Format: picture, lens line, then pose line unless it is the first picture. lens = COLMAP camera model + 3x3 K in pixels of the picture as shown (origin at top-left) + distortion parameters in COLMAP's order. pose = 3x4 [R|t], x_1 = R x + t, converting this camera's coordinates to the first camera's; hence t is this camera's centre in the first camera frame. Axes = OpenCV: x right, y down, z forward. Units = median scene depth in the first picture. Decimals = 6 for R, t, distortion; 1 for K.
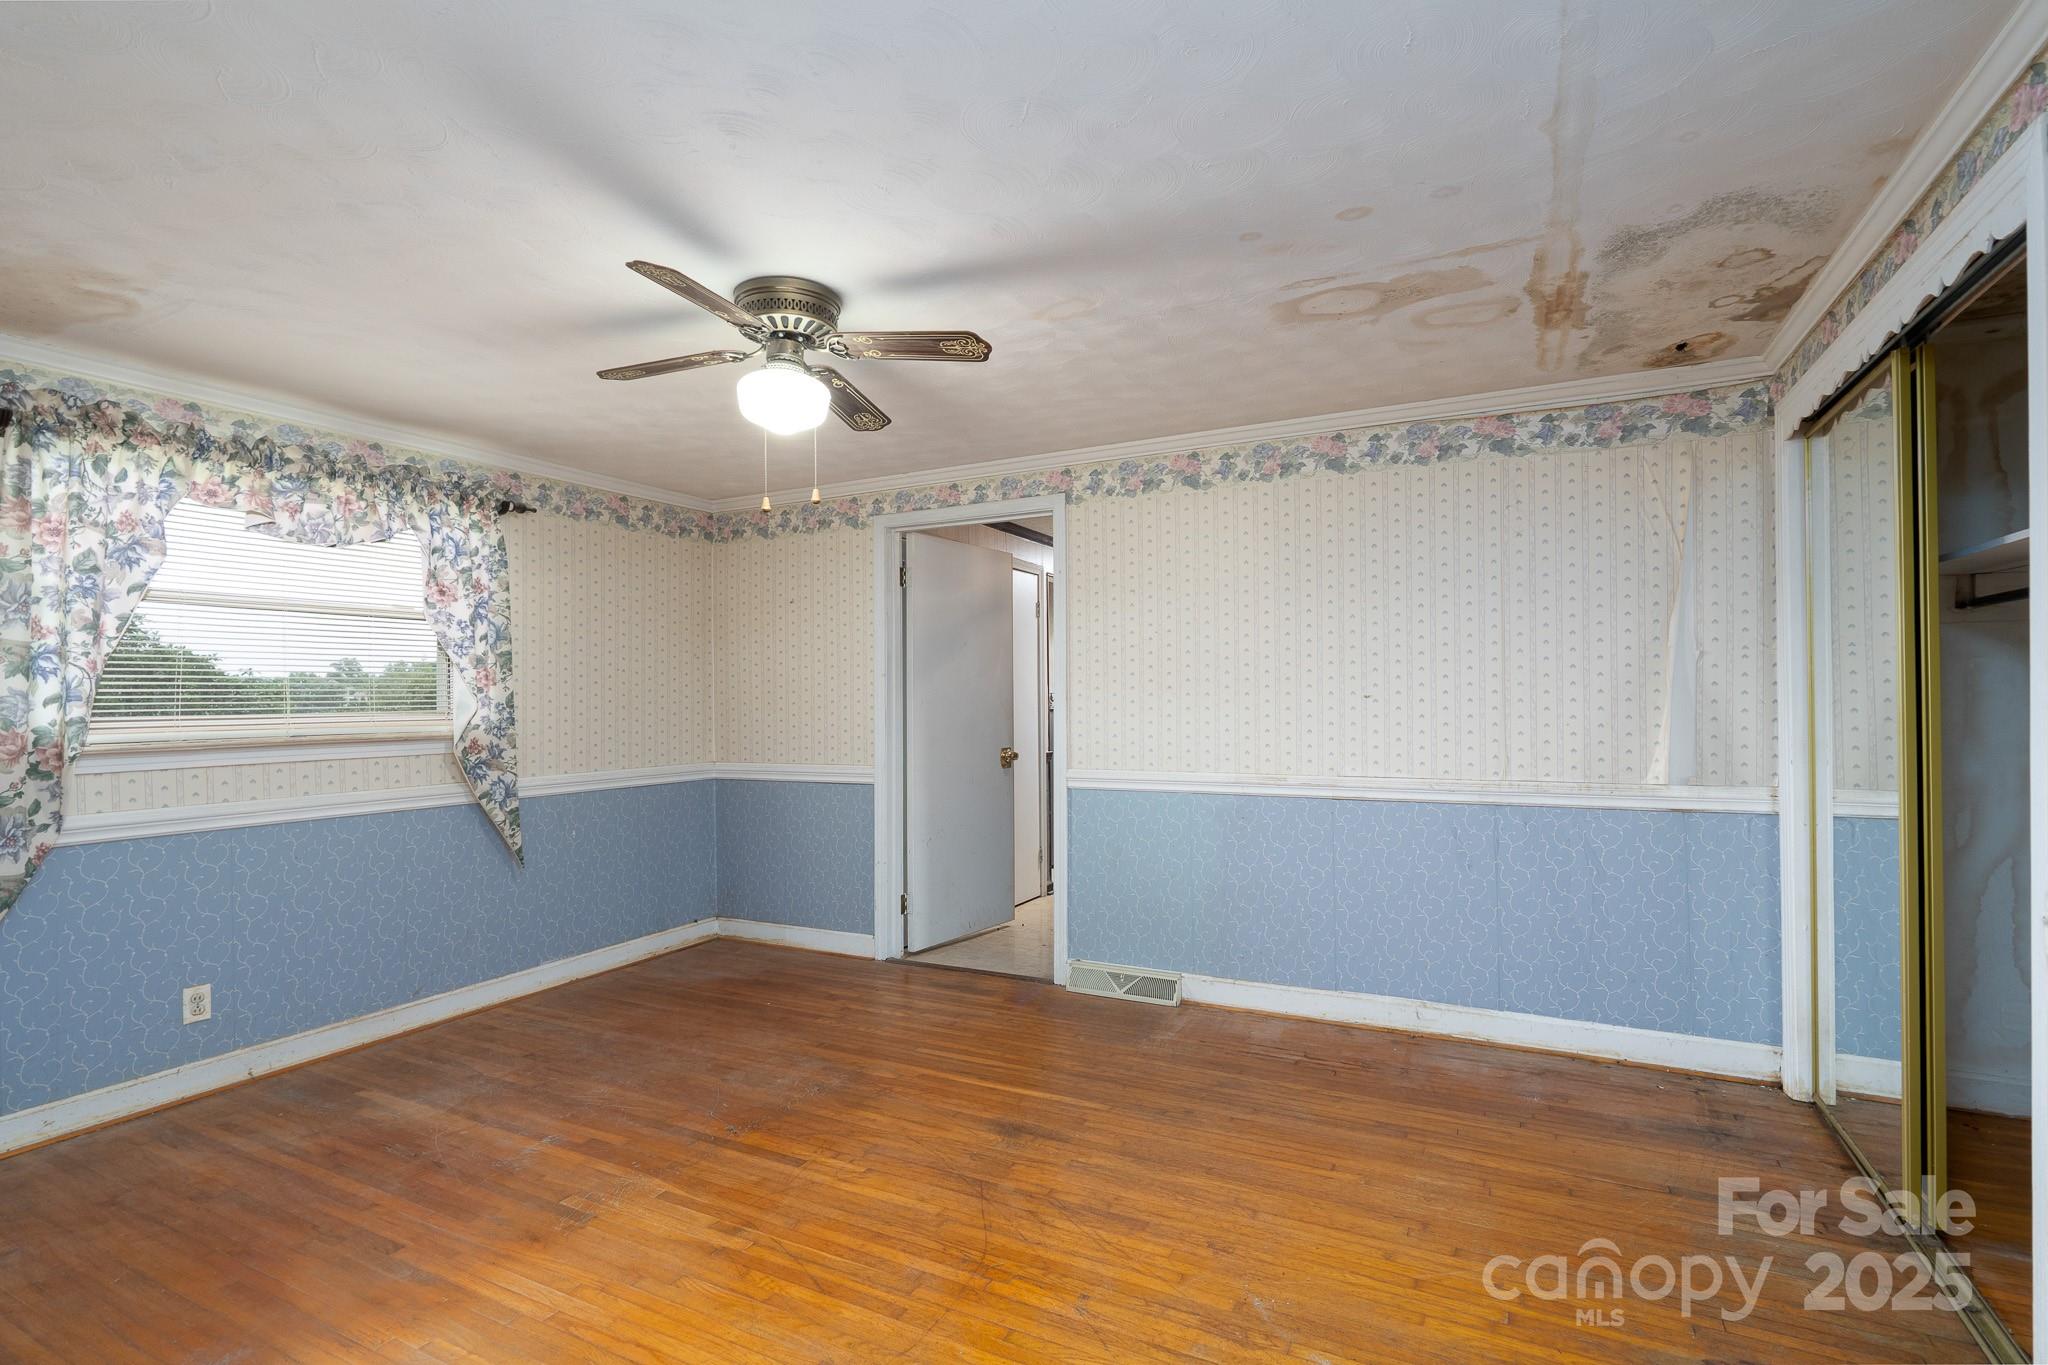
lens RADIAL K [[947.2, 0, 1026.6], [0, 947.2, 697.9], [0, 0, 1]] dist [-0.002220, -0.000016]
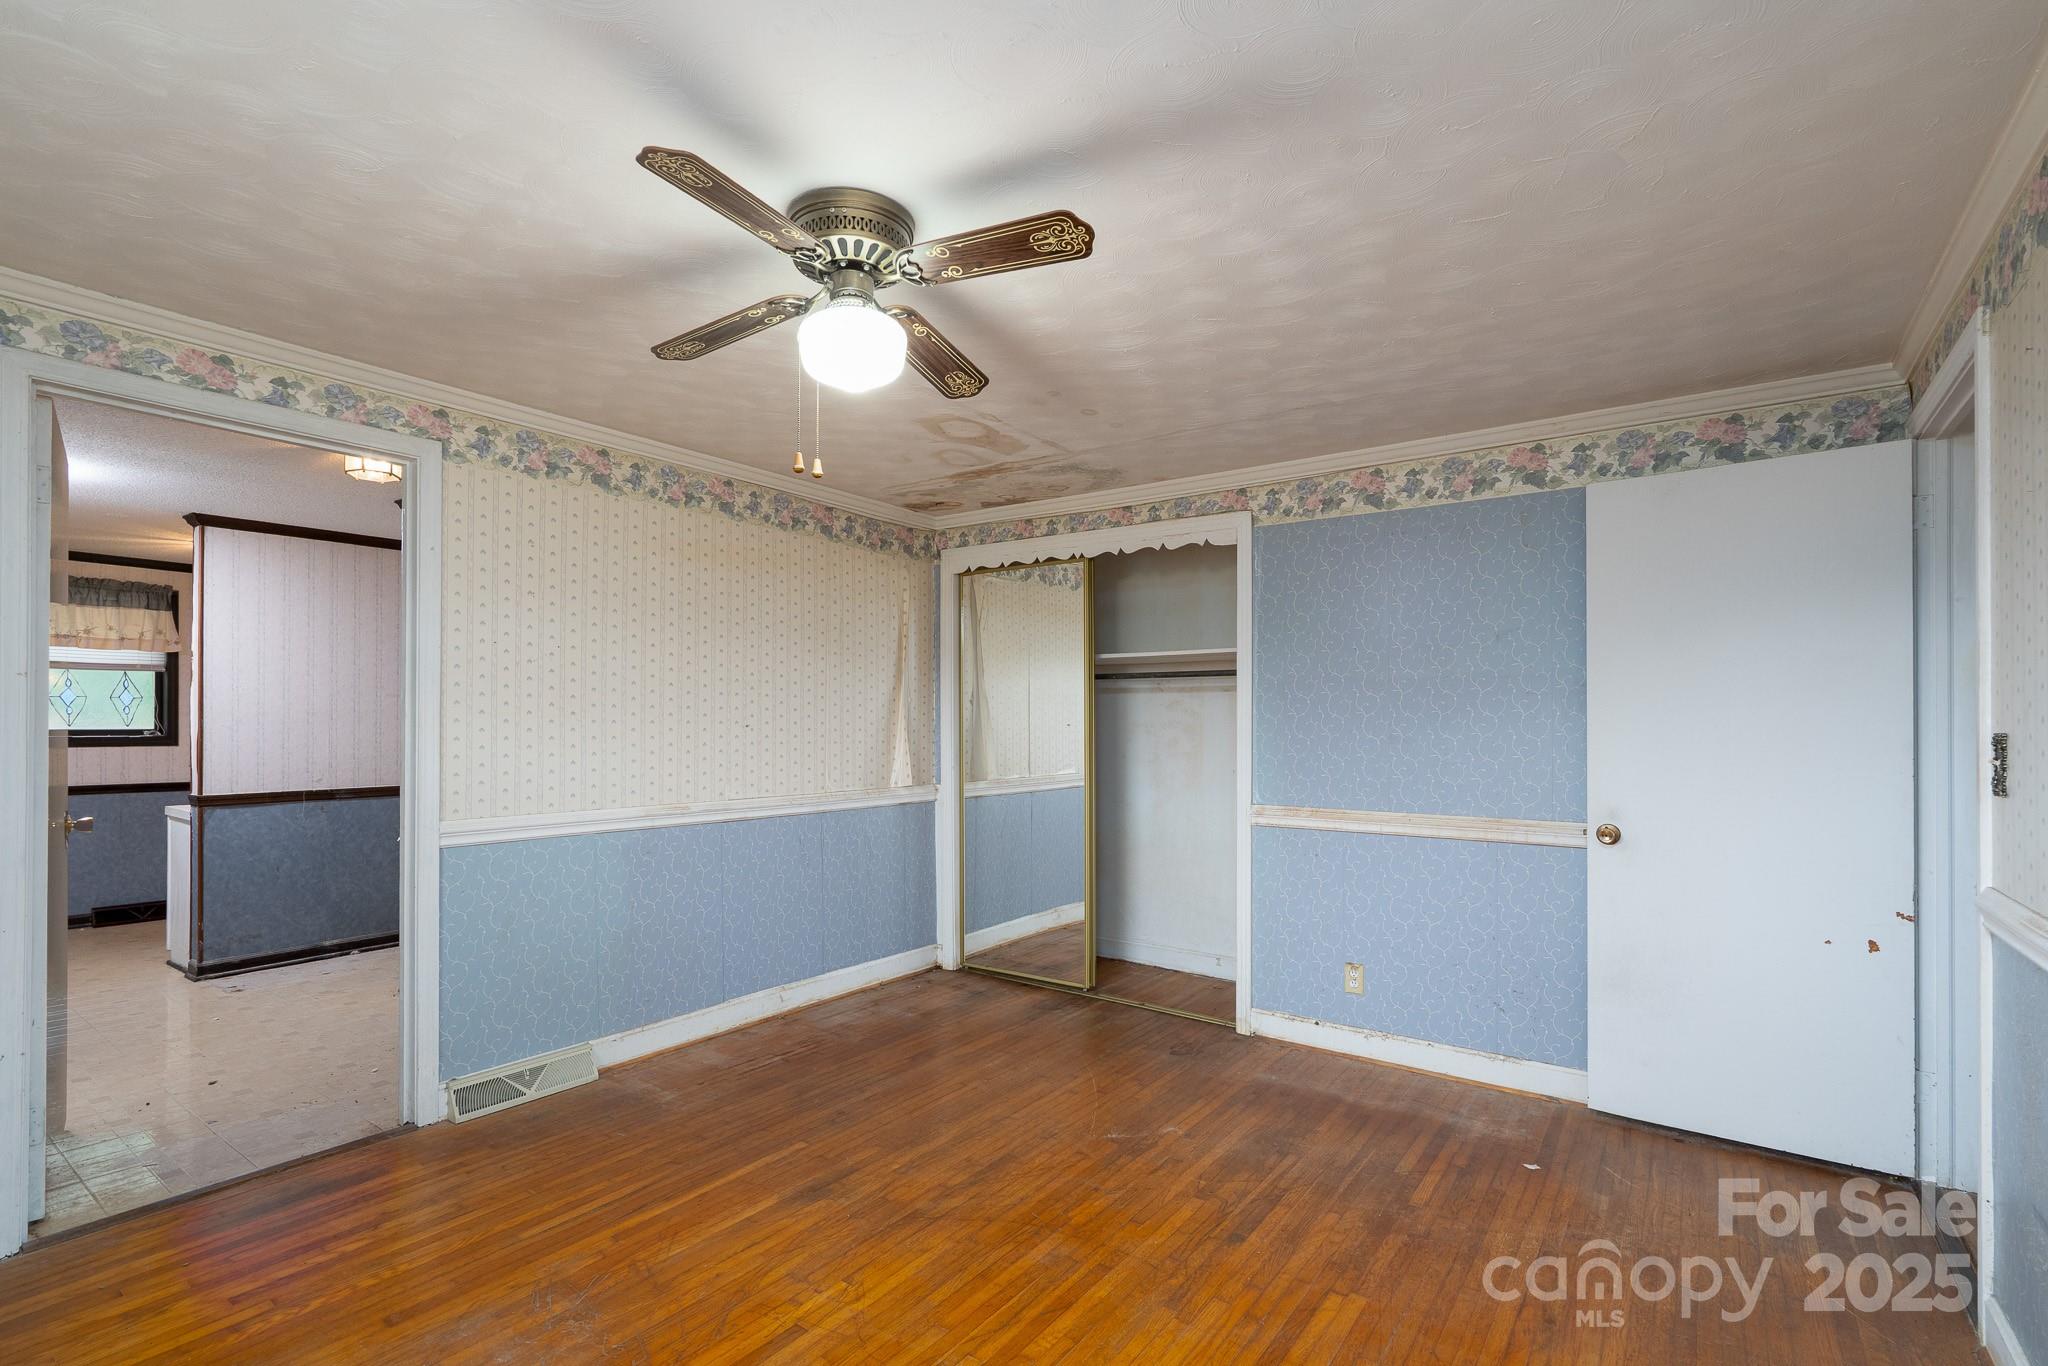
lens RADIAL K [[952.3, 0, 1058.6], [0, 952.3, 721.0], [0, 0, 1]] dist [-0.001722, -0.000031]
pose [[0.144740, 0.013429, 0.989379, -0.732295], [-0.003924, 0.999908, -0.012998, 0.006355], [-0.989462, -0.002001, 0.144780, 0.510010]]
